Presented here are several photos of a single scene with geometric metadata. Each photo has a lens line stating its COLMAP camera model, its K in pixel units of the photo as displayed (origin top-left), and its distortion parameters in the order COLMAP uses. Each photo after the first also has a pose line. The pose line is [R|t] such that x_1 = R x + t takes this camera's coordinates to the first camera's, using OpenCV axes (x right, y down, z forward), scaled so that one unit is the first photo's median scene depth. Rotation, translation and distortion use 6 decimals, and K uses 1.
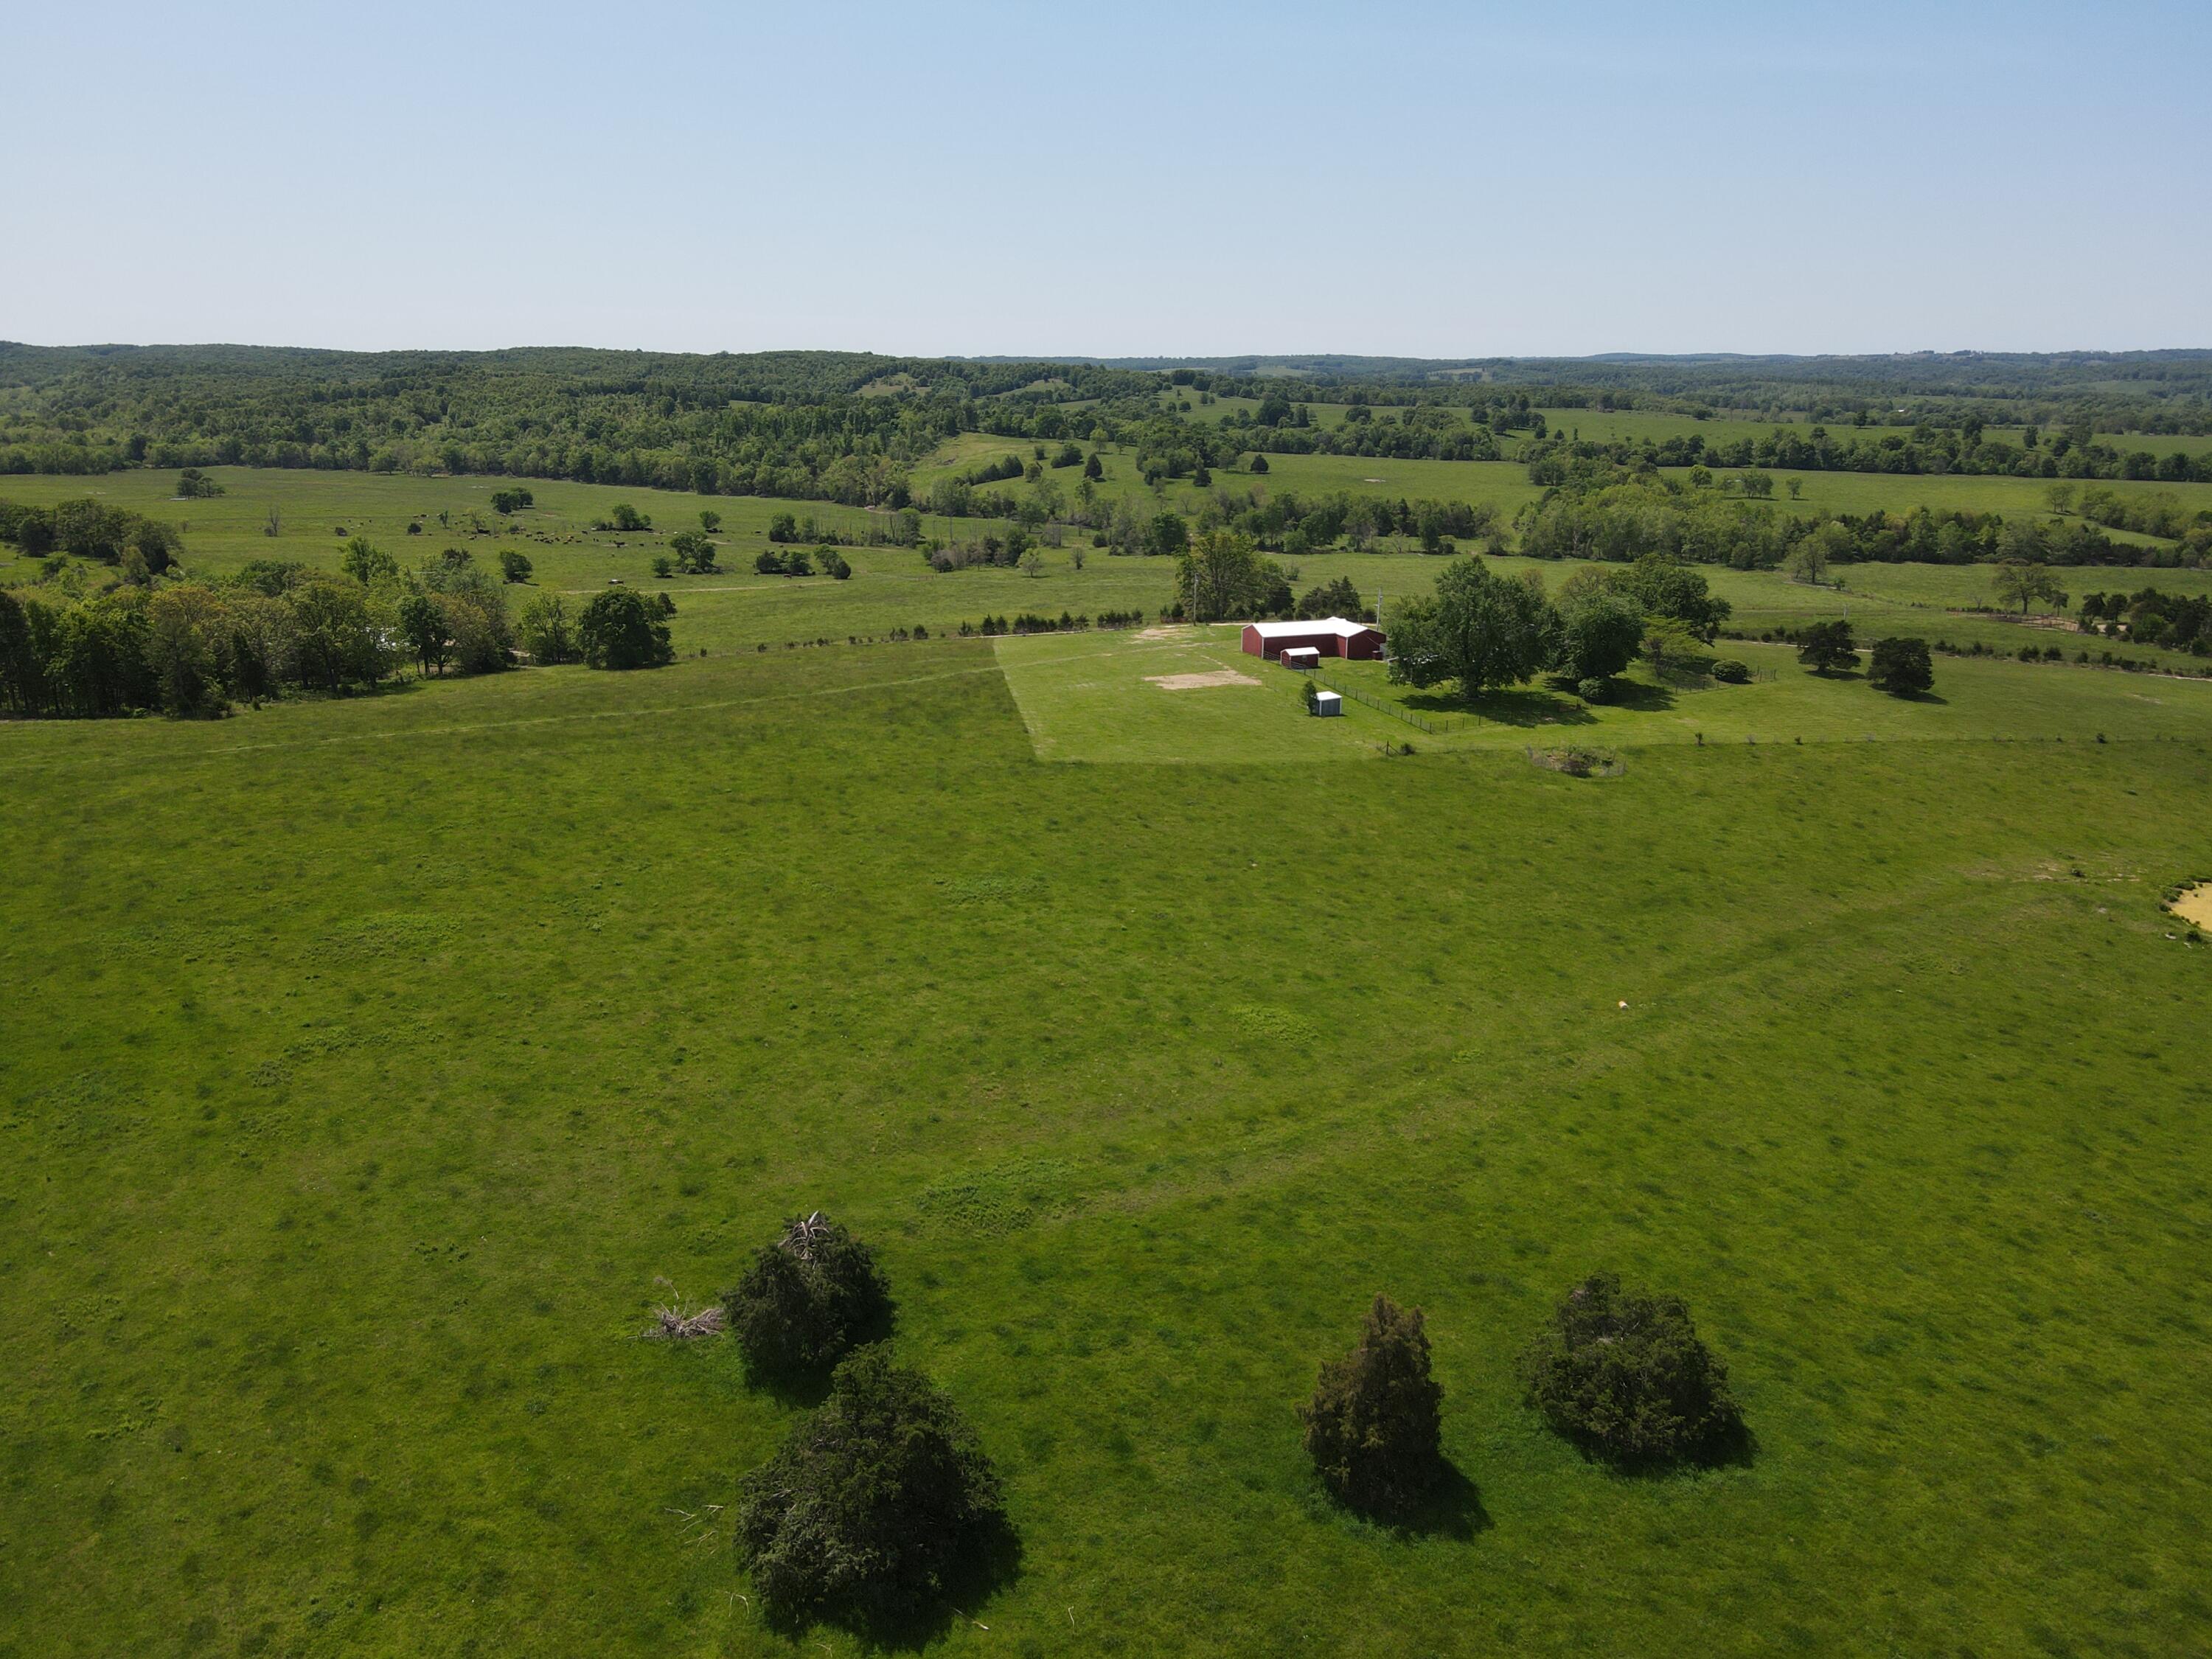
lens RADIAL K [[1634.6, 0, 1104.2], [0, 1634.6, 830.7], [0, 0, 1]] dist [0.006011, 0.014252]
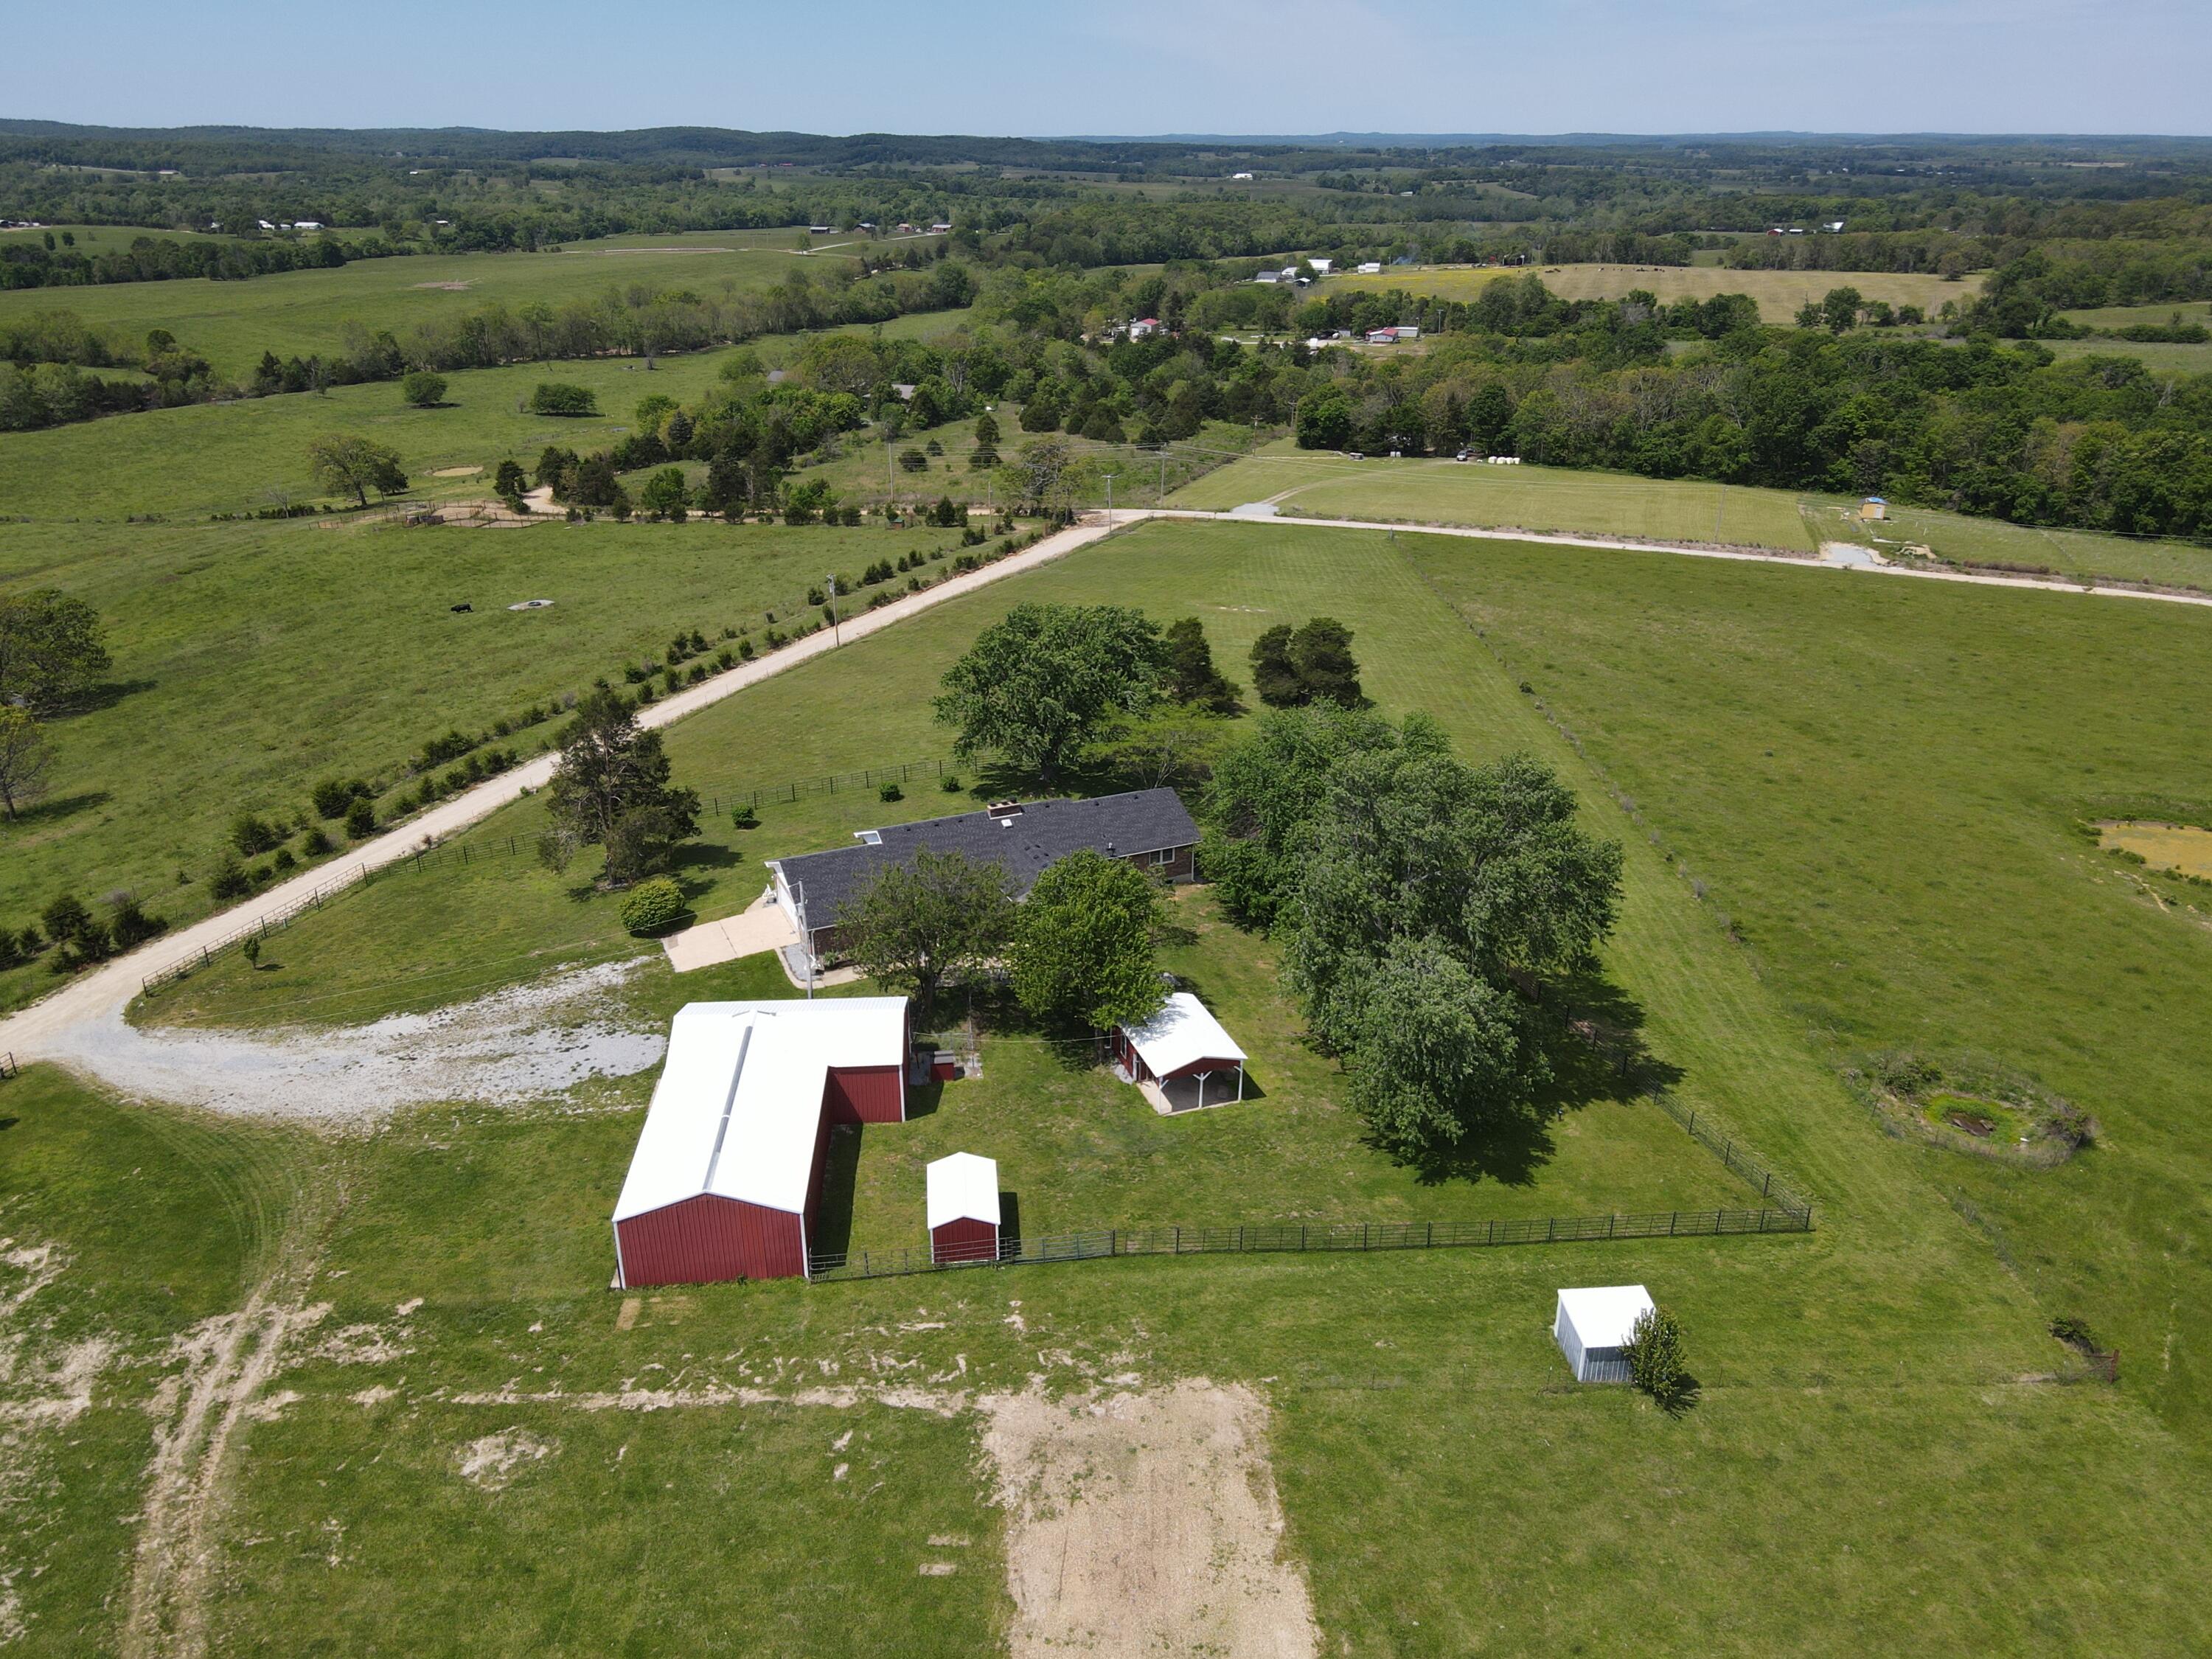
lens RADIAL K [[1634.6, 0, 1105.2], [0, 1634.6, 828.0], [0, 0, 1]] dist [0.006011, 0.014252]
pose [[0.257808, -0.379317, 0.888625, -0.037709], [0.268949, 0.911538, 0.311070, -0.081765], [-0.928009, 0.158799, 0.337019, 0.271666]]
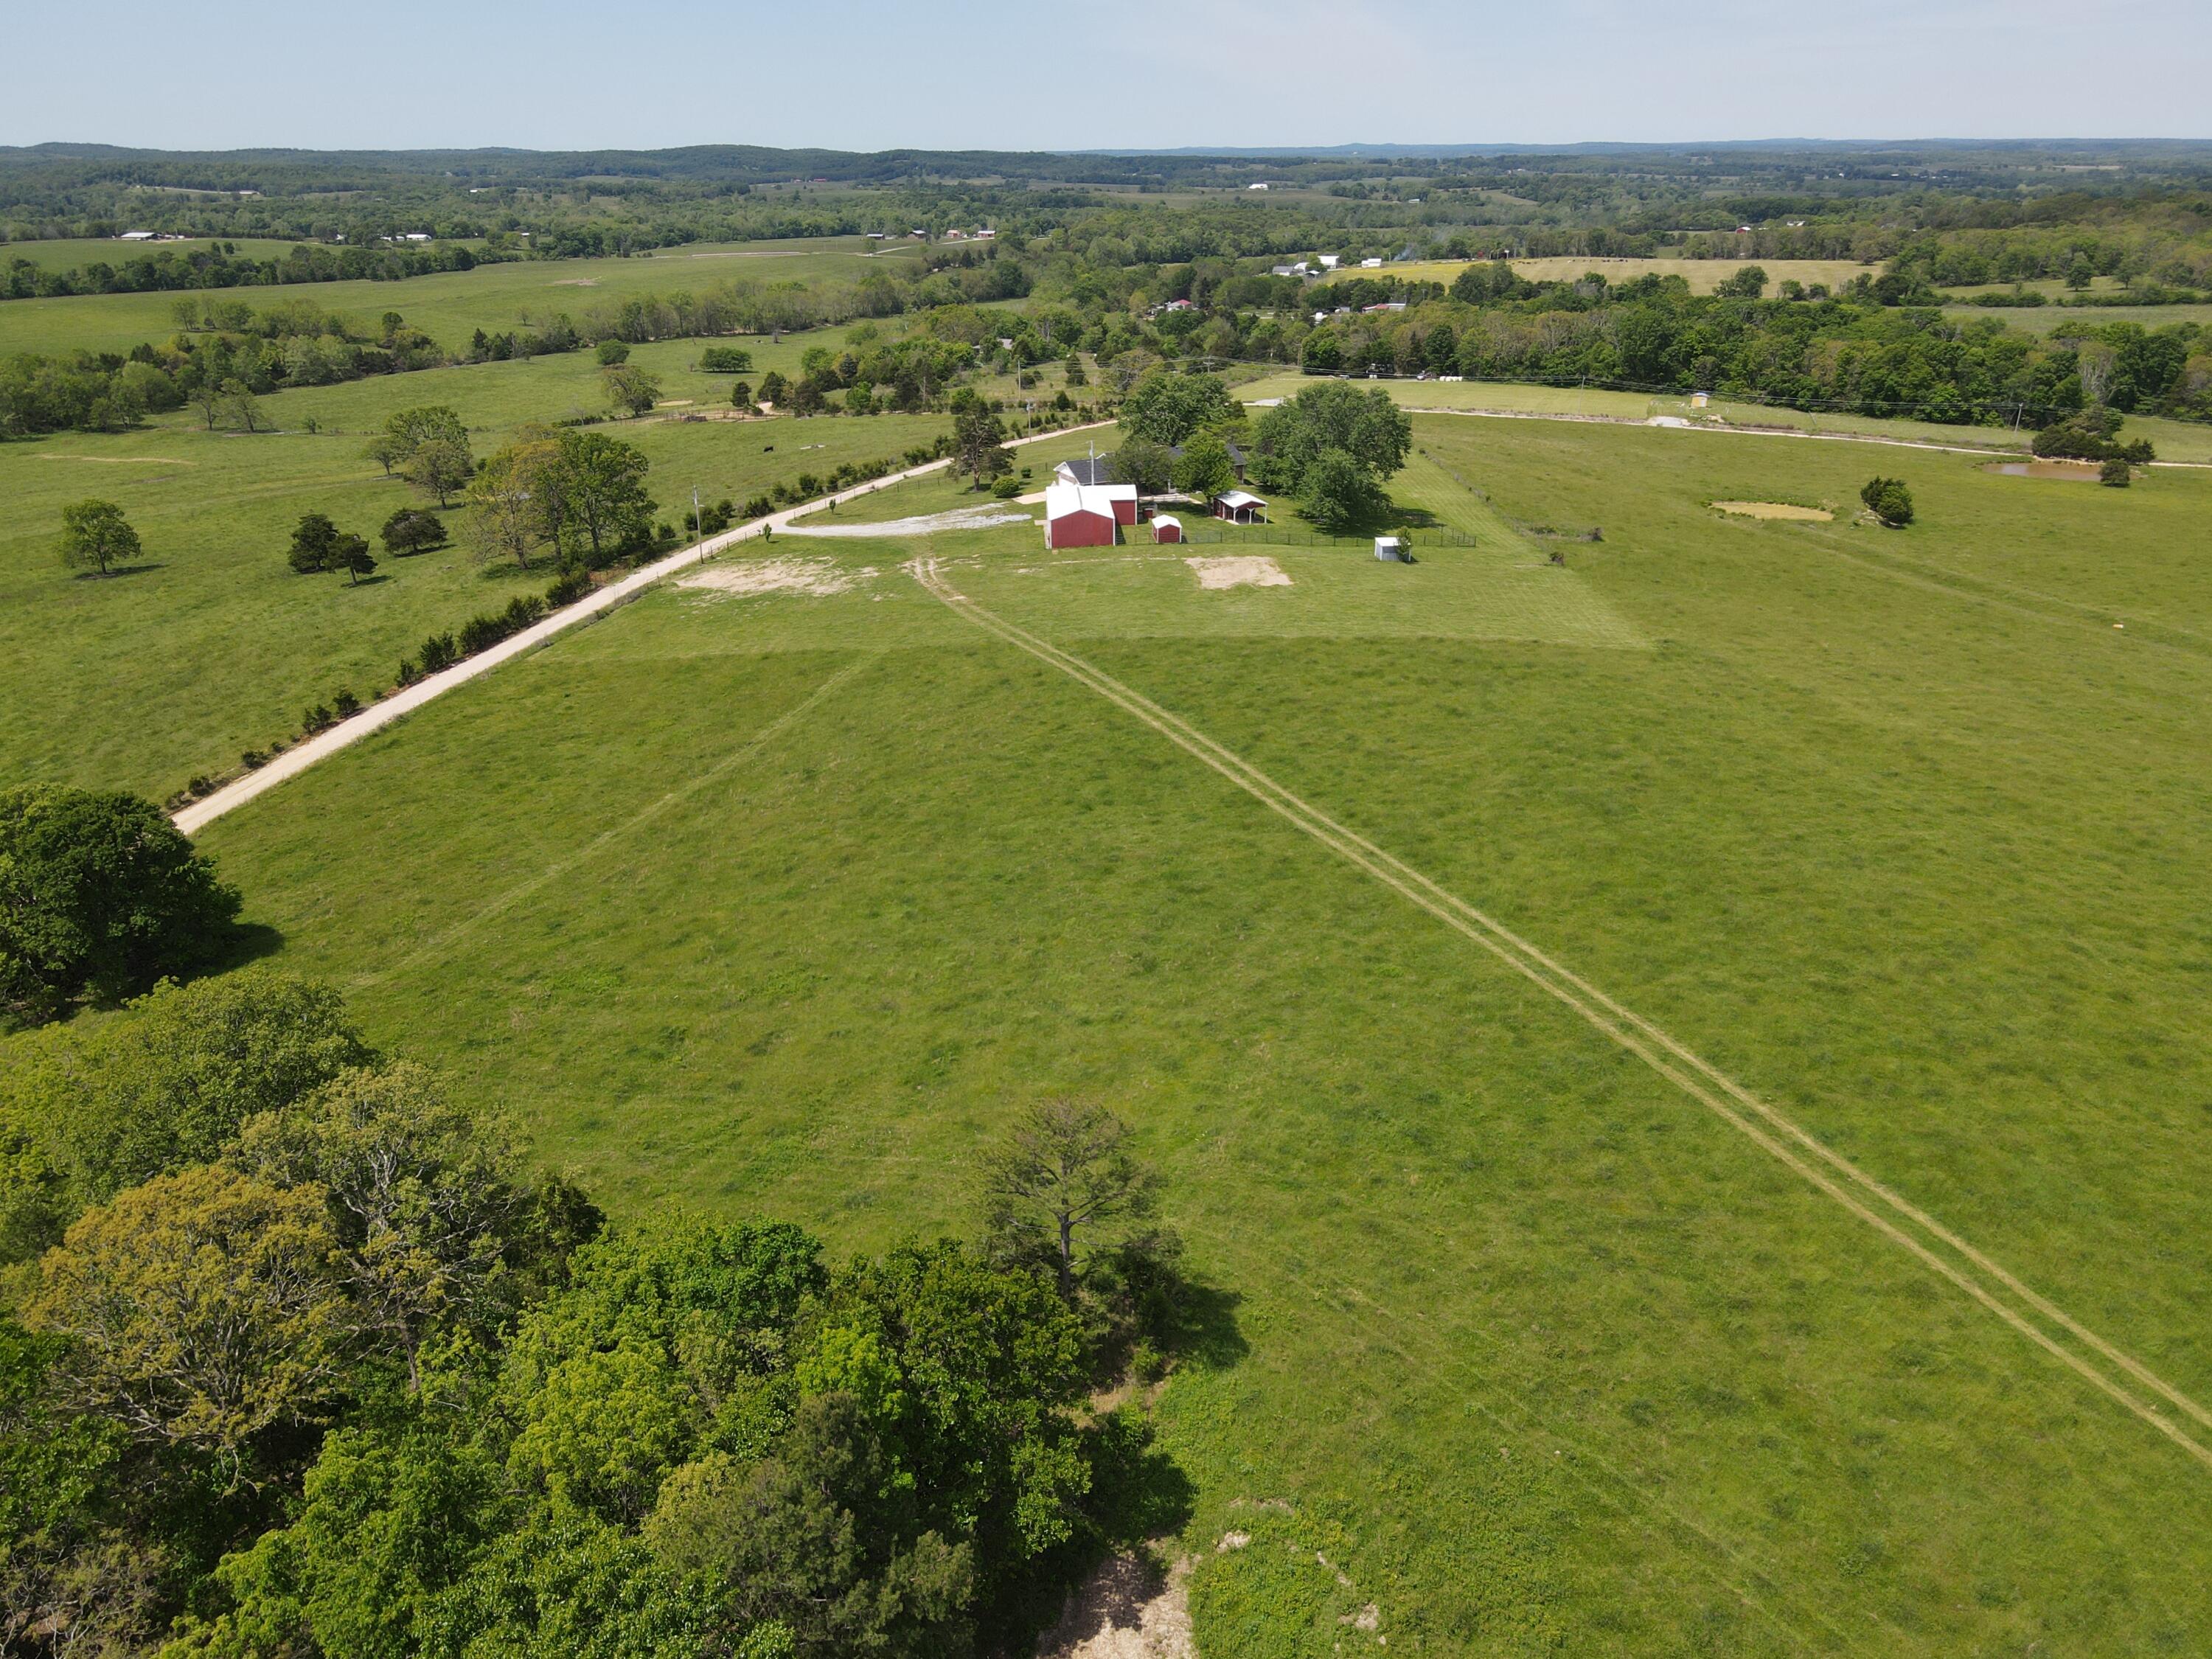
lens RADIAL K [[1634.6, 0, 1105.2], [0, 1634.6, 840.3], [0, 0, 1]] dist [0.006011, 0.014252]
pose [[0.266051, -0.379841, 0.885967, -0.223531], [0.277033, 0.910448, 0.307145, -0.072439], [-0.923293, 0.163726, 0.347454, 0.239623]]
